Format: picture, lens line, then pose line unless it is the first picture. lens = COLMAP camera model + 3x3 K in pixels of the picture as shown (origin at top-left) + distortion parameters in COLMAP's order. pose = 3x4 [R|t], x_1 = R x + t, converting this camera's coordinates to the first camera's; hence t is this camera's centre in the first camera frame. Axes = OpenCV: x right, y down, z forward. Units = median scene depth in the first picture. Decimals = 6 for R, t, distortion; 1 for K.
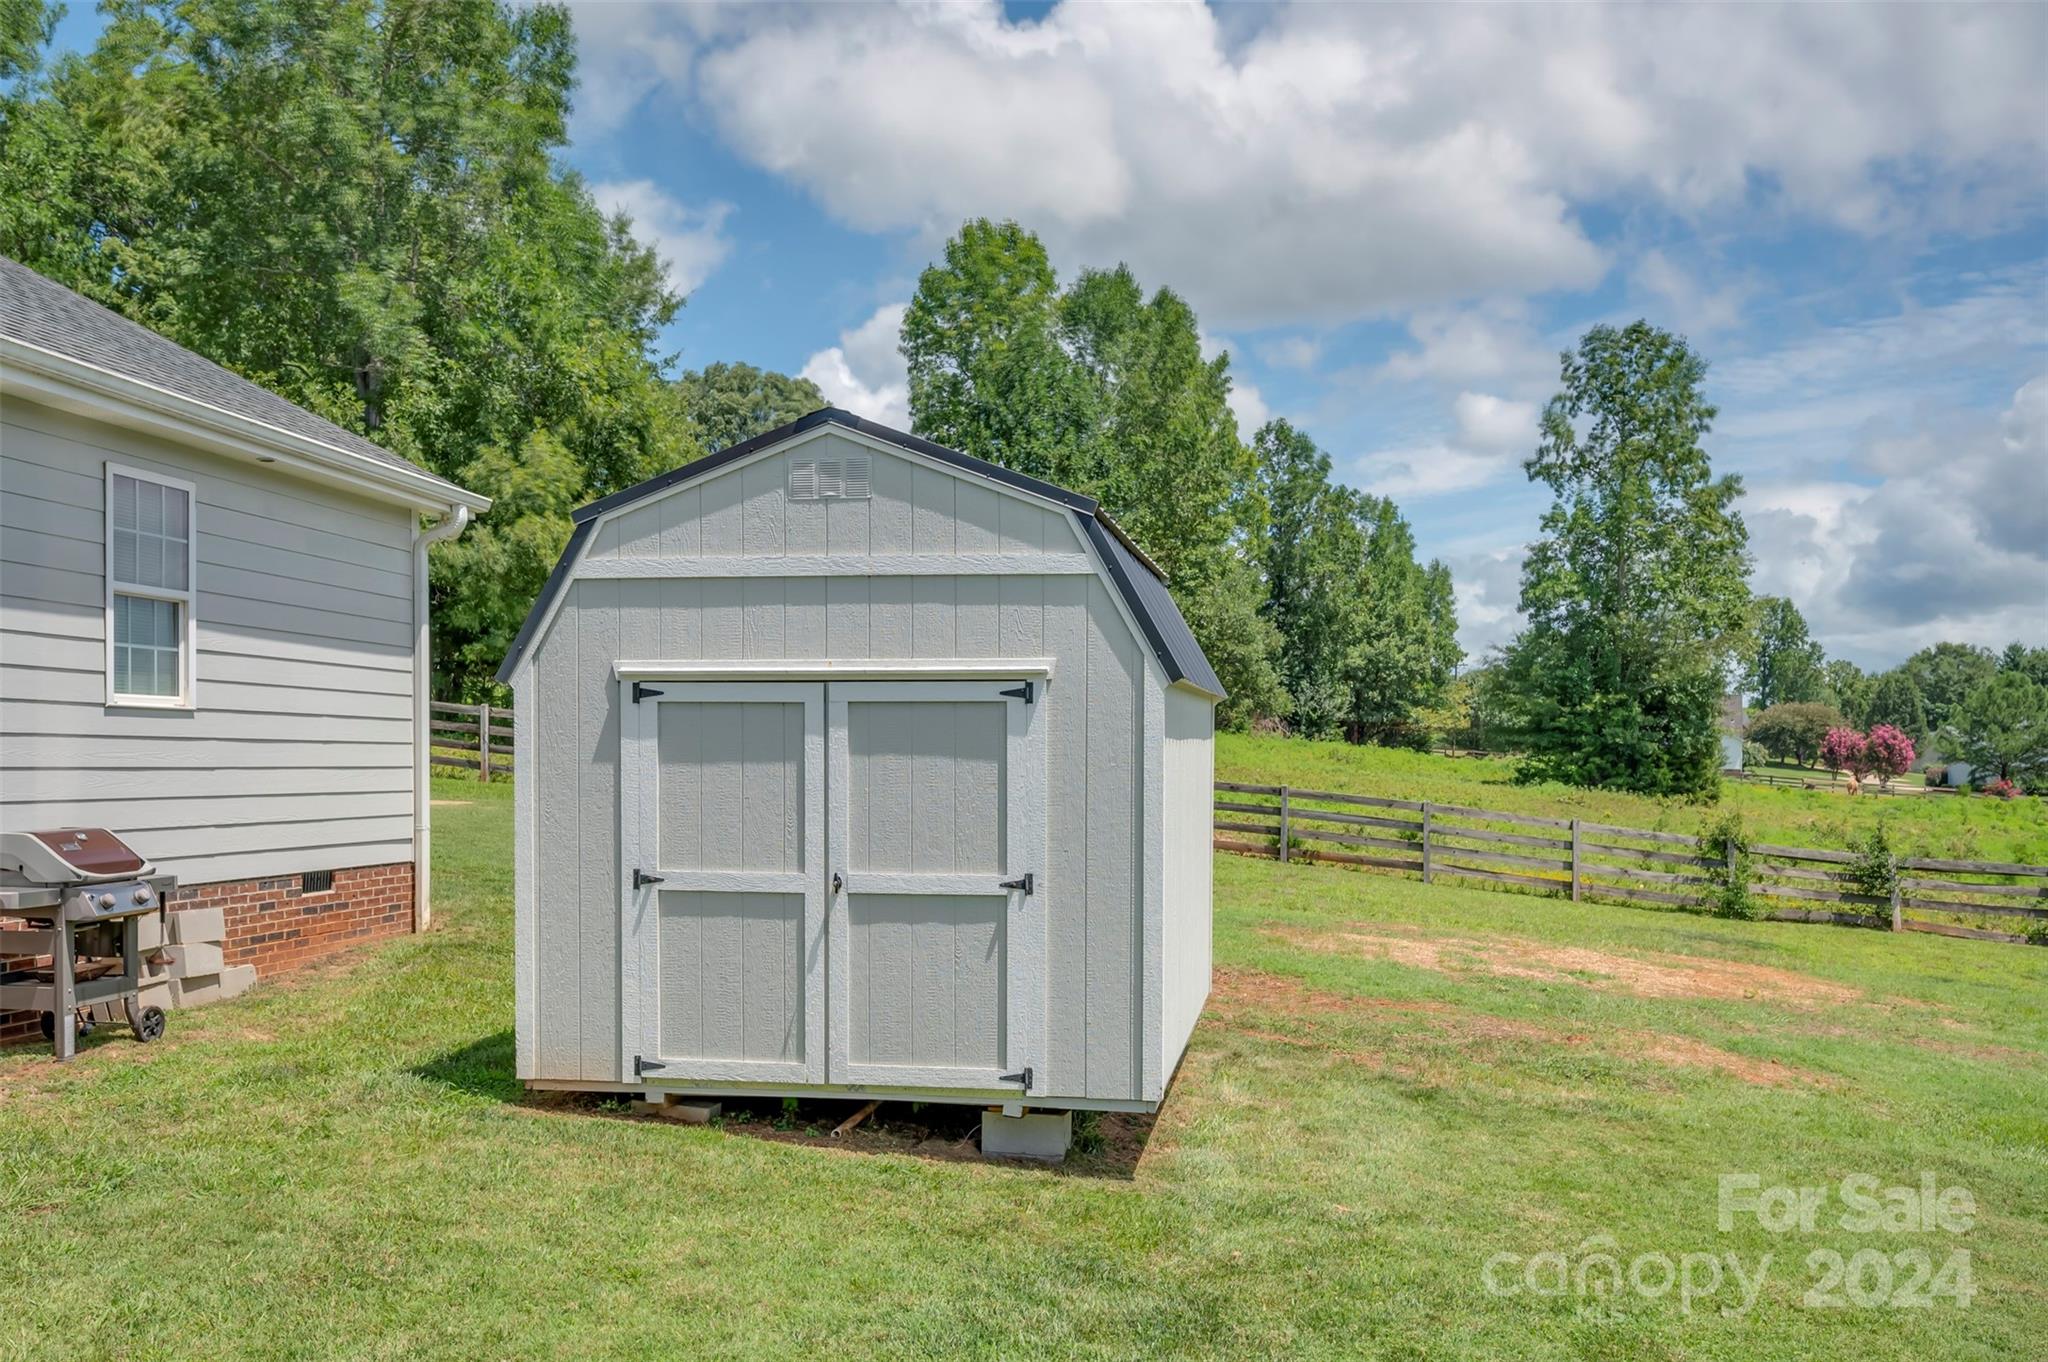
lens RADIAL K [[1824.1, 0, 1035.7], [0, 1824.1, 802.2], [0, 0, 1]] dist [0.045190, 0.002212]
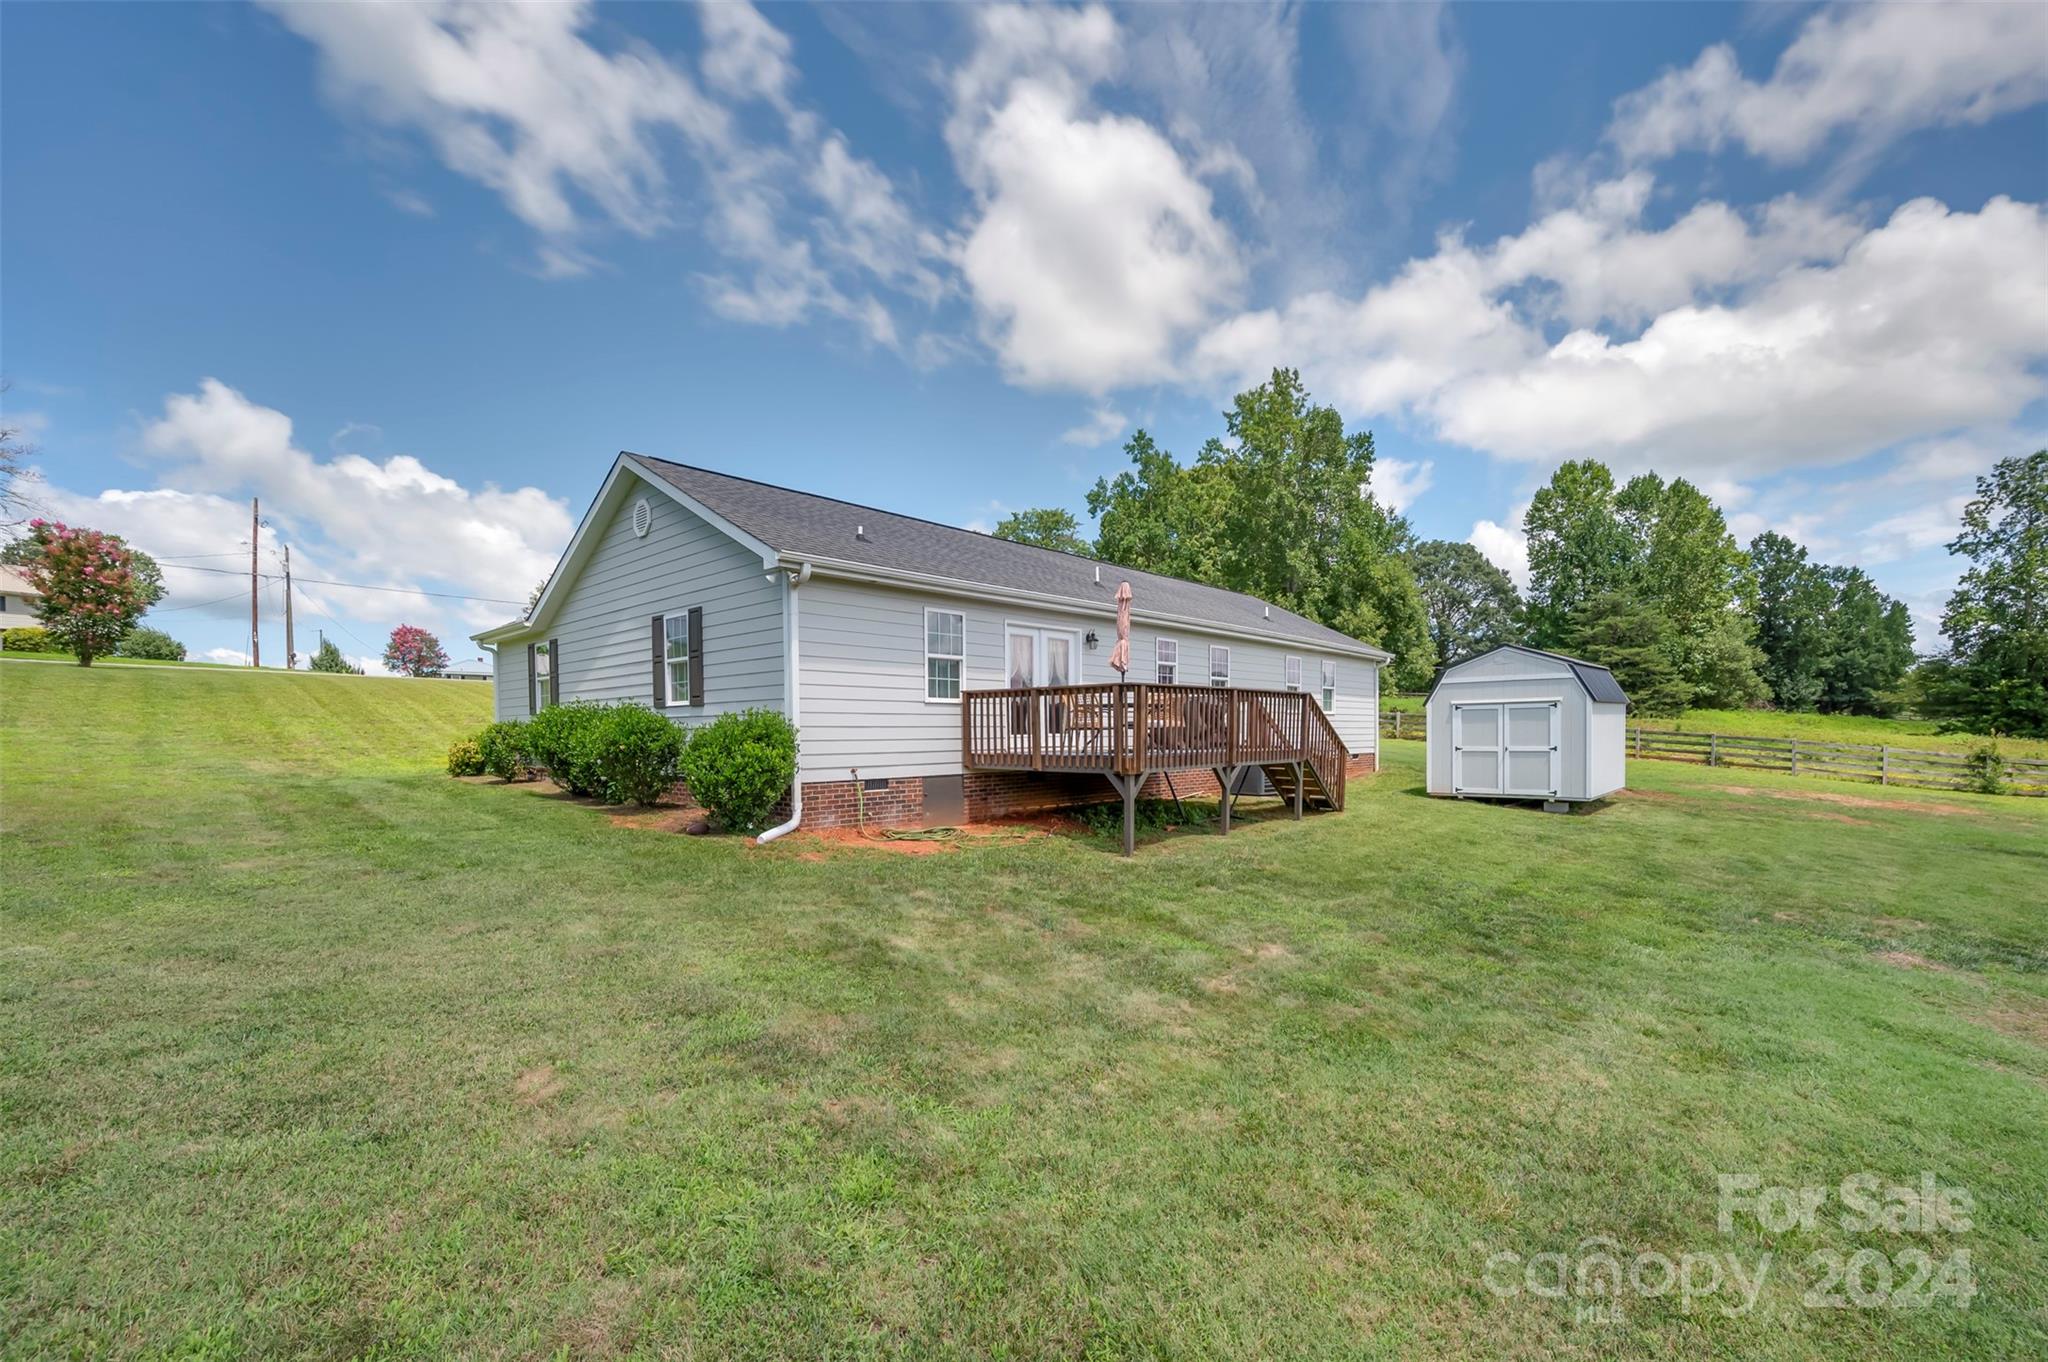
lens RADIAL K [[864.2, 0, 1036.3], [0, 864.2, 758.0], [0, 0, 1]] dist [-0.000427, 0.000302]
pose [[0.832620, -0.001210, -0.553843, 0.009585], [0.004025, 0.999984, 0.003866, 0.004820], [0.553830, -0.005448, 0.832612, -0.127435]]
